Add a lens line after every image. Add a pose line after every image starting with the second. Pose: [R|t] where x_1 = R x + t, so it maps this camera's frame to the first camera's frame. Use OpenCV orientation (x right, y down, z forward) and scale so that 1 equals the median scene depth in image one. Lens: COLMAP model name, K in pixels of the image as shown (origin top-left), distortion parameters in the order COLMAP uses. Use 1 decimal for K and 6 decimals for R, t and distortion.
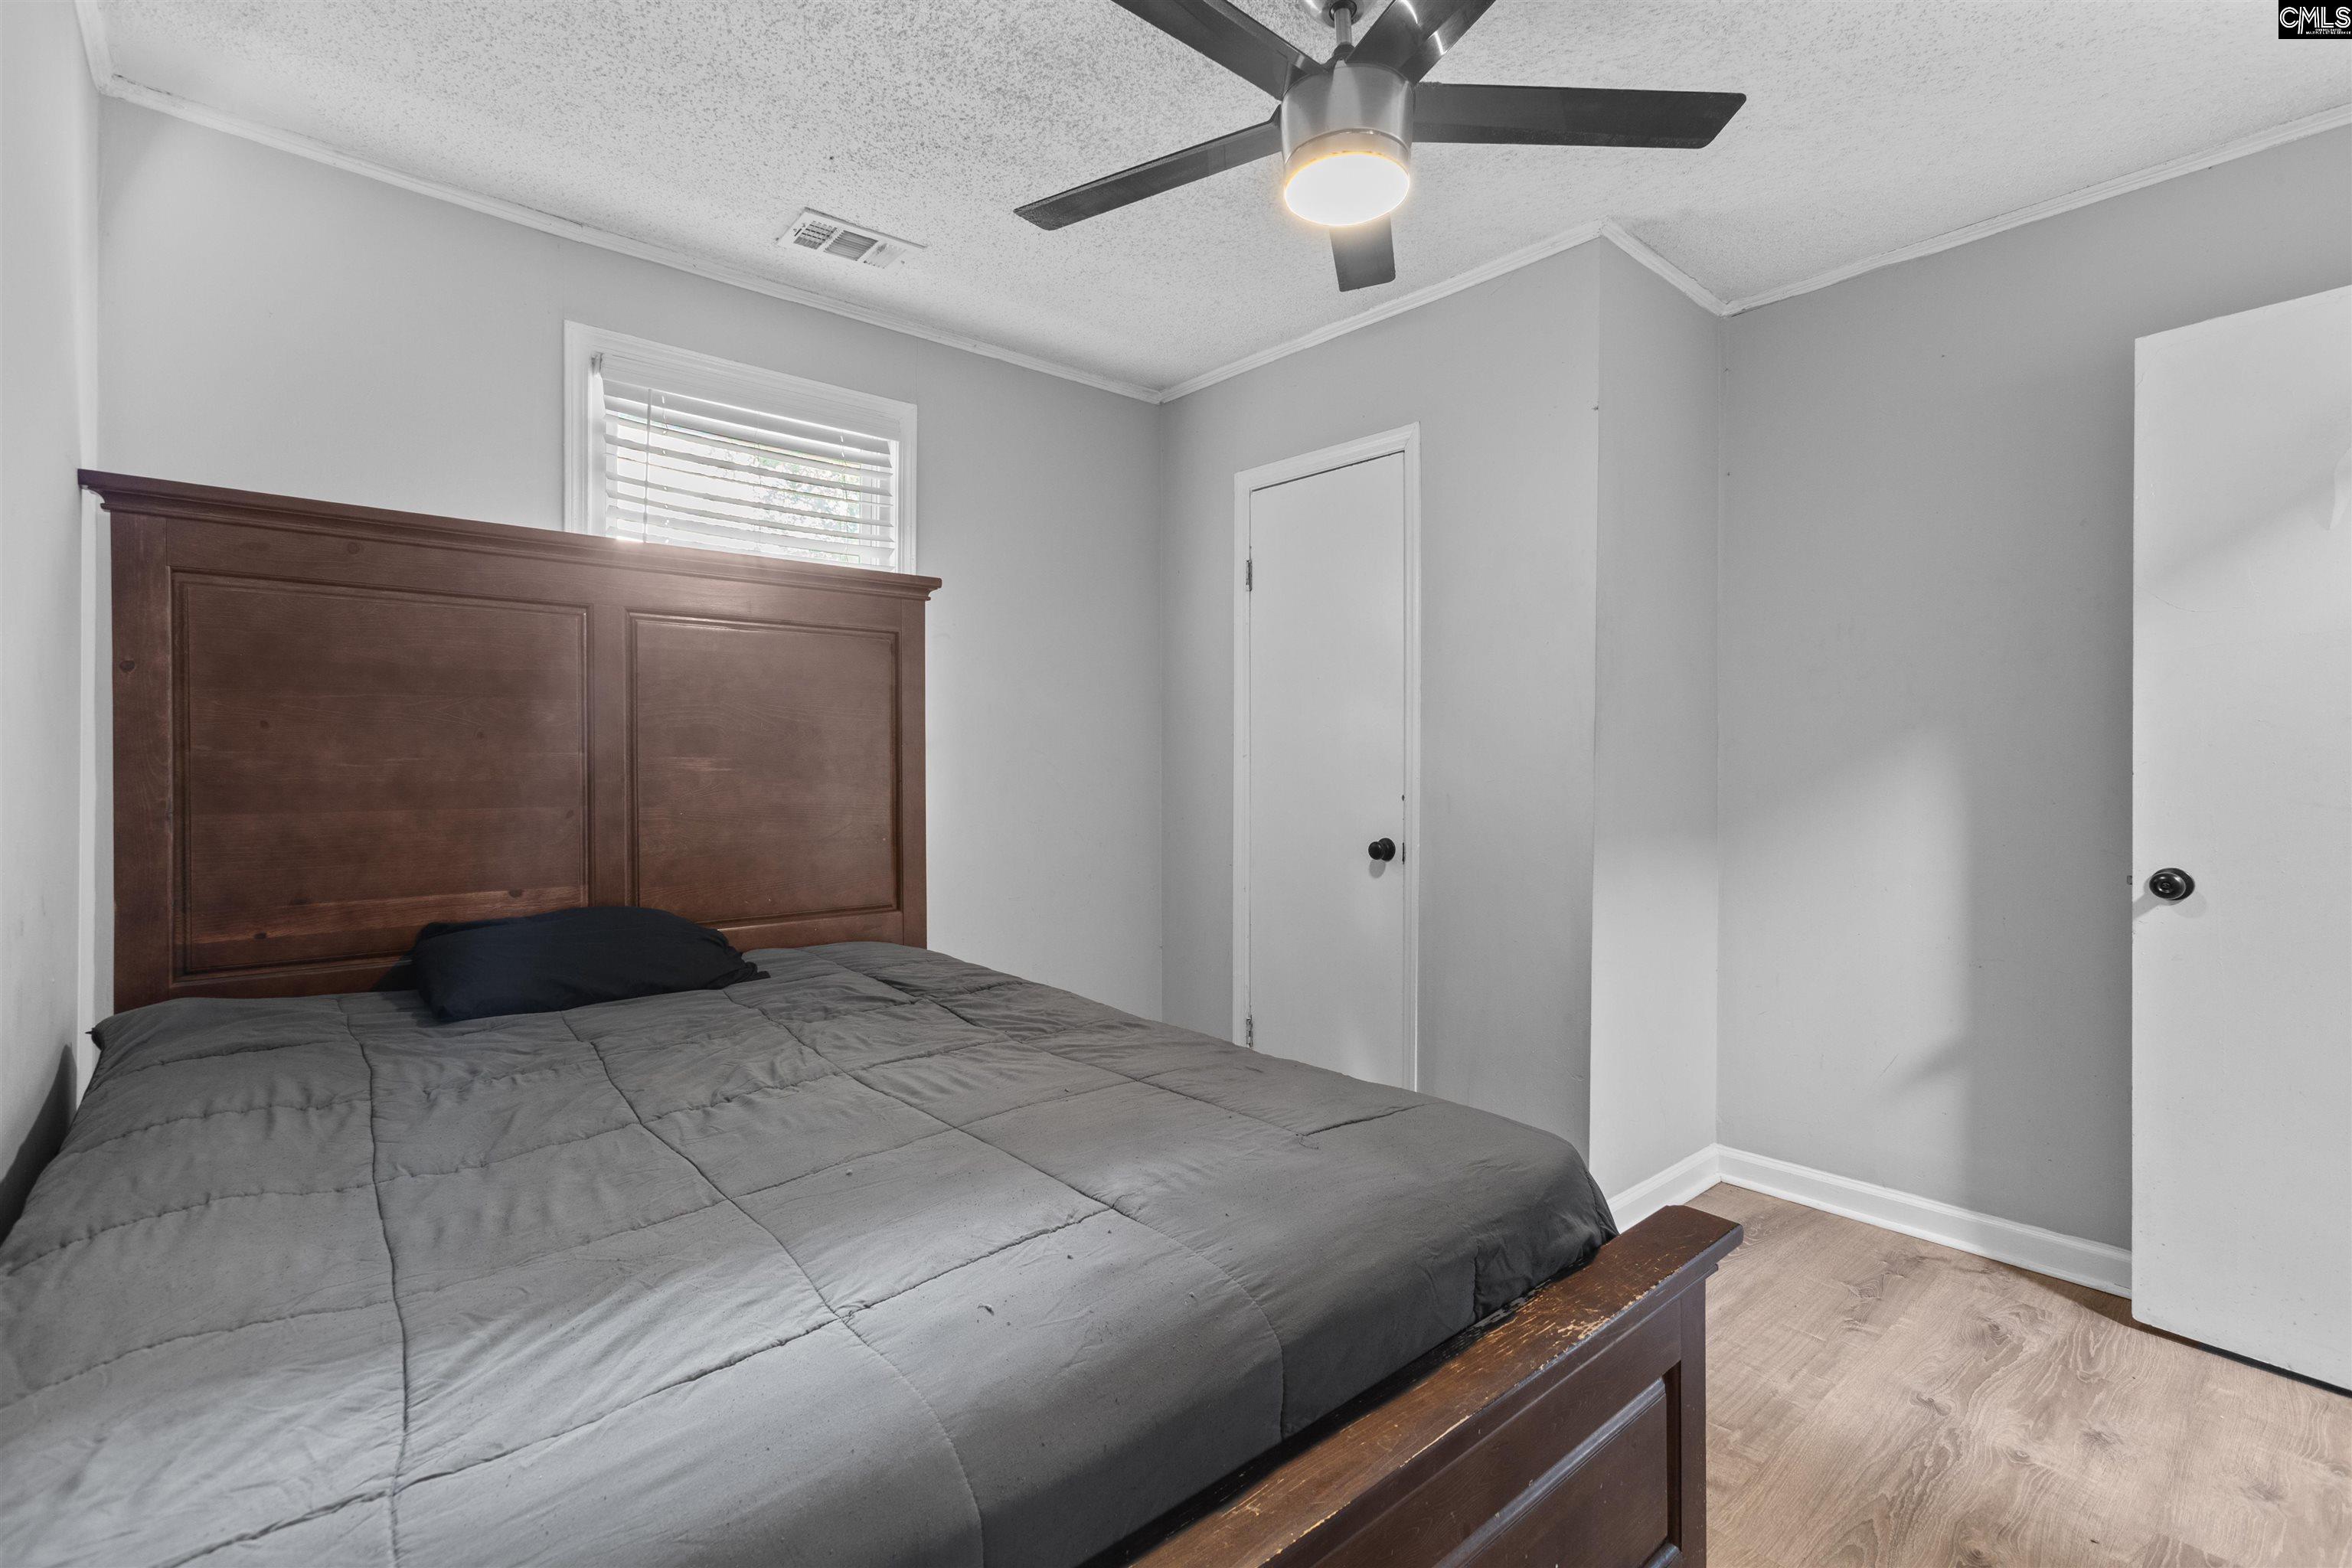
lens RADIAL K [[1041.5, 0, 1186.2], [0, 1041.5, 771.3], [0, 0, 1]] dist [-0.017831, 0.013227]
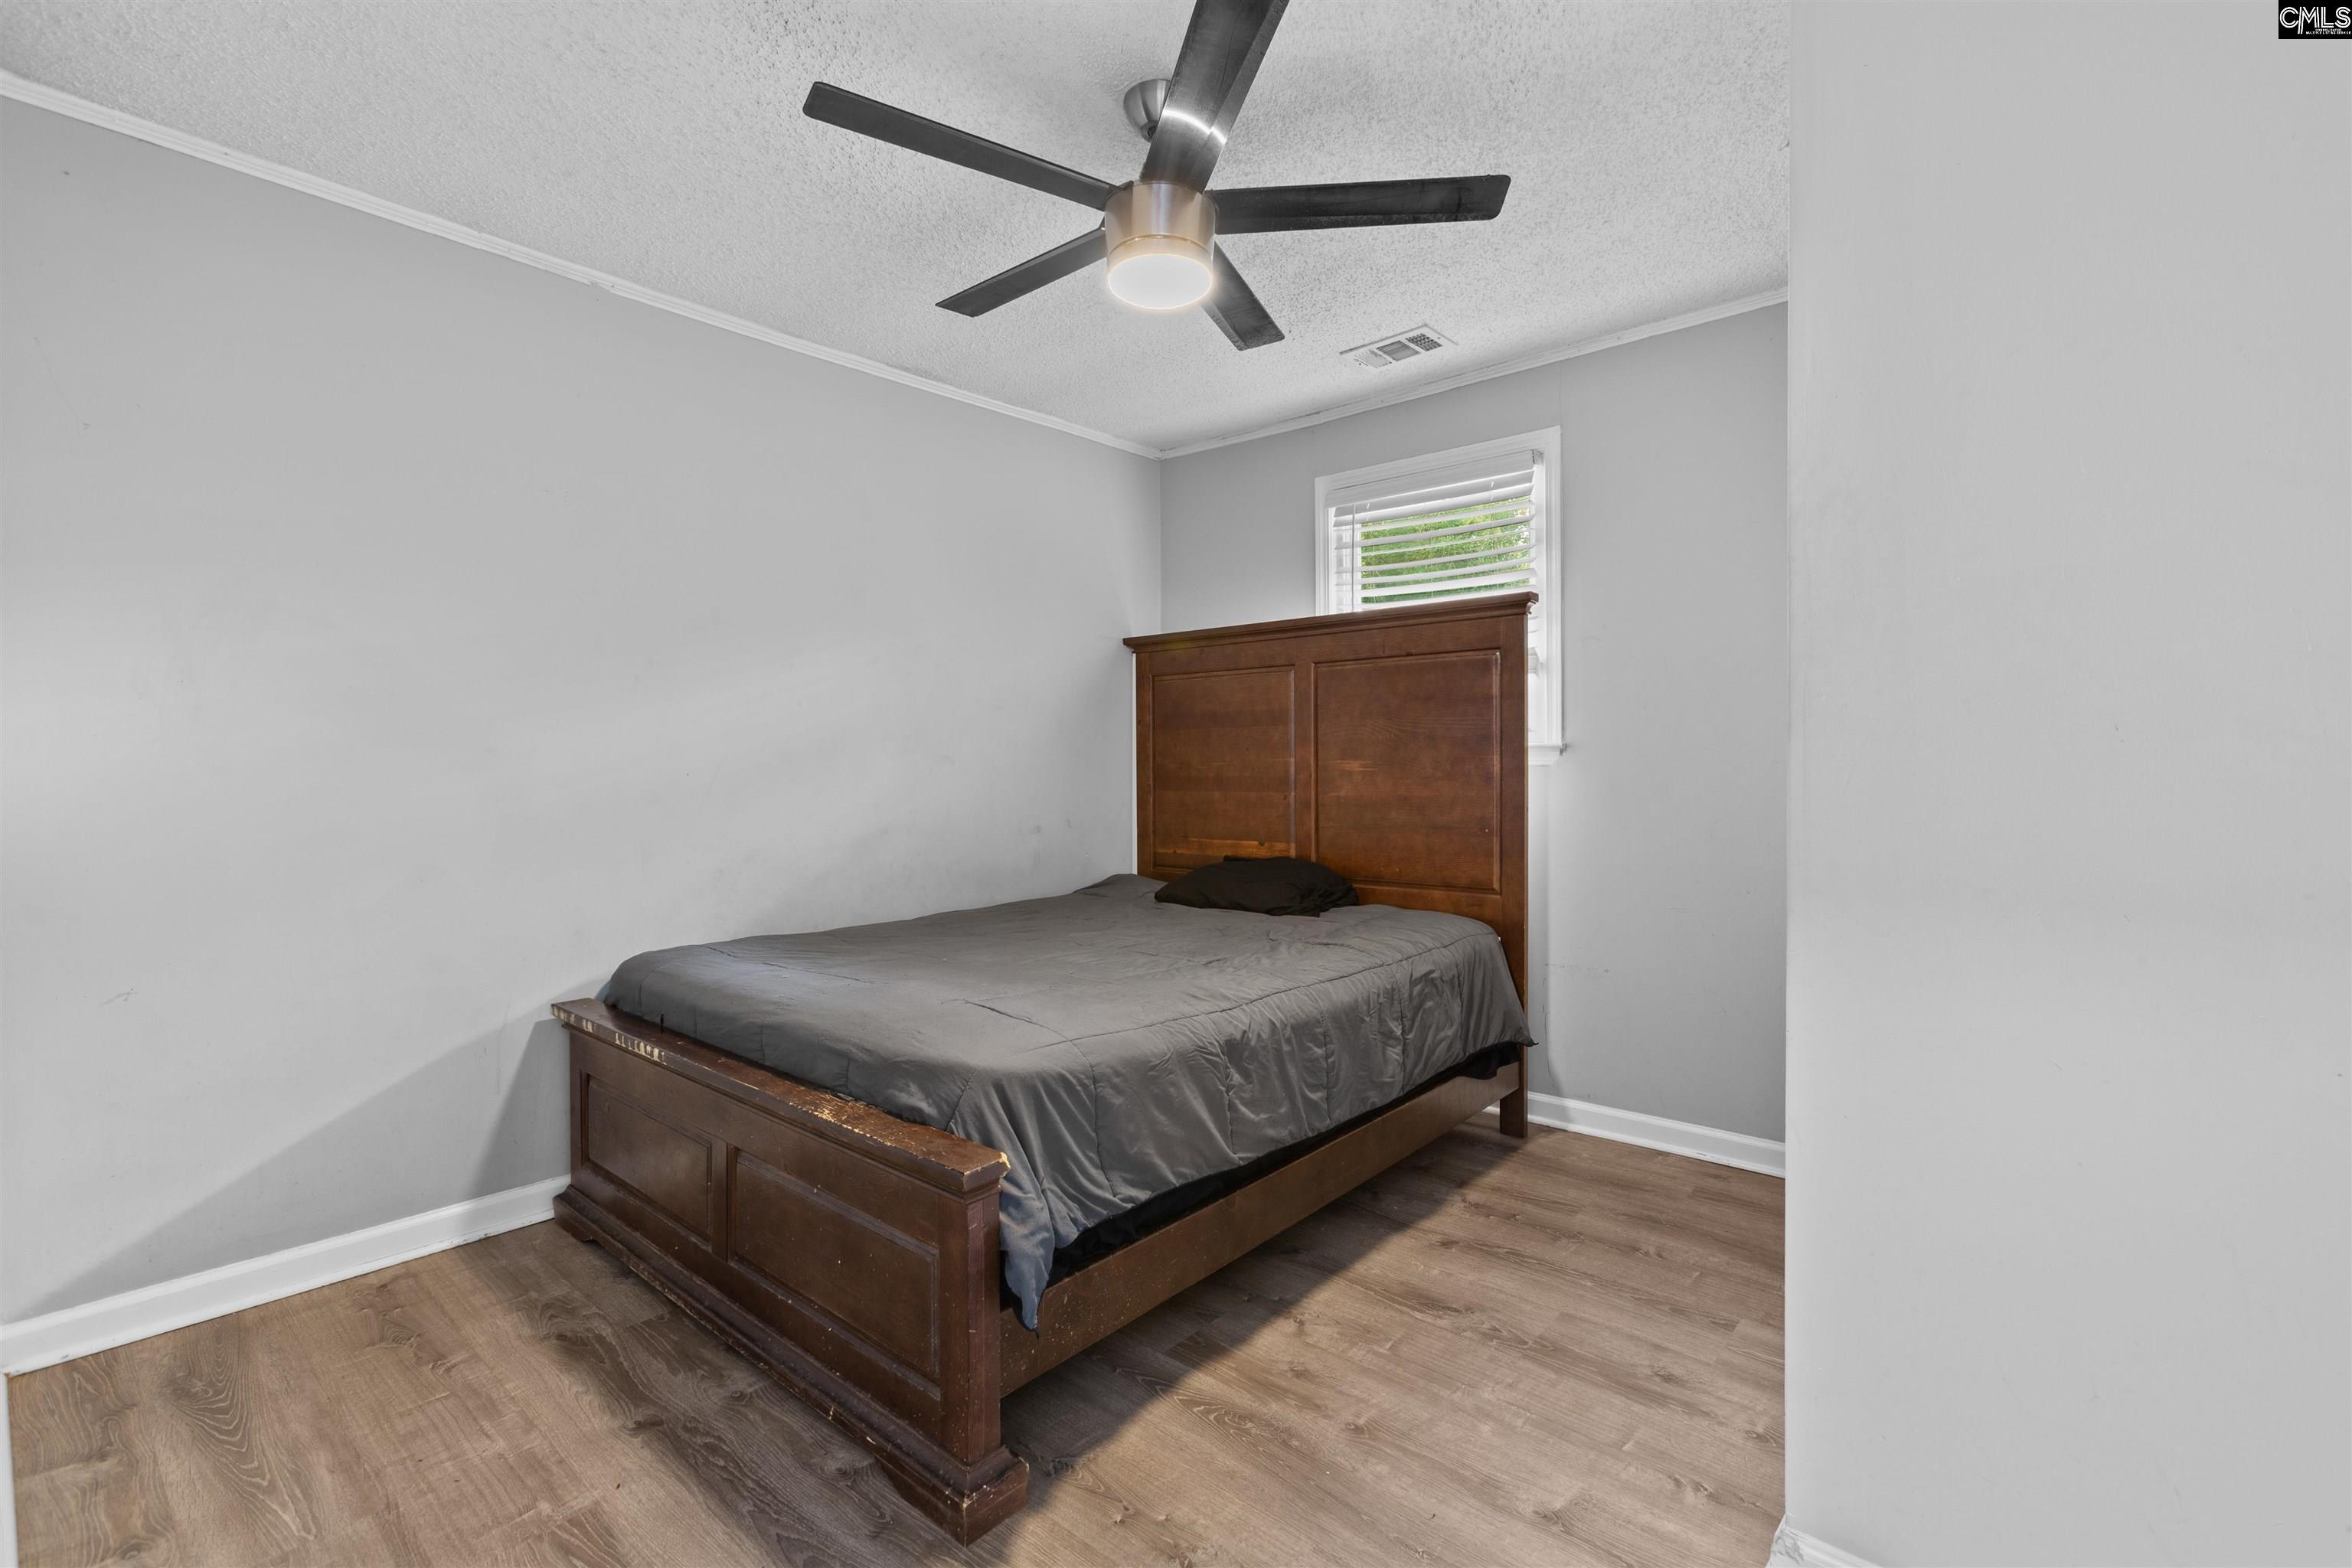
lens RADIAL K [[1041.5, 0, 1186.2], [0, 1041.5, 771.3], [0, 0, 1]] dist [-0.017831, 0.013227]
pose [[0.154332, -0.000160, -0.988019, 1.002055], [-0.001176, 0.999999, -0.000346, 0.002100], [0.988018, 0.001216, 0.154332, 0.633411]]
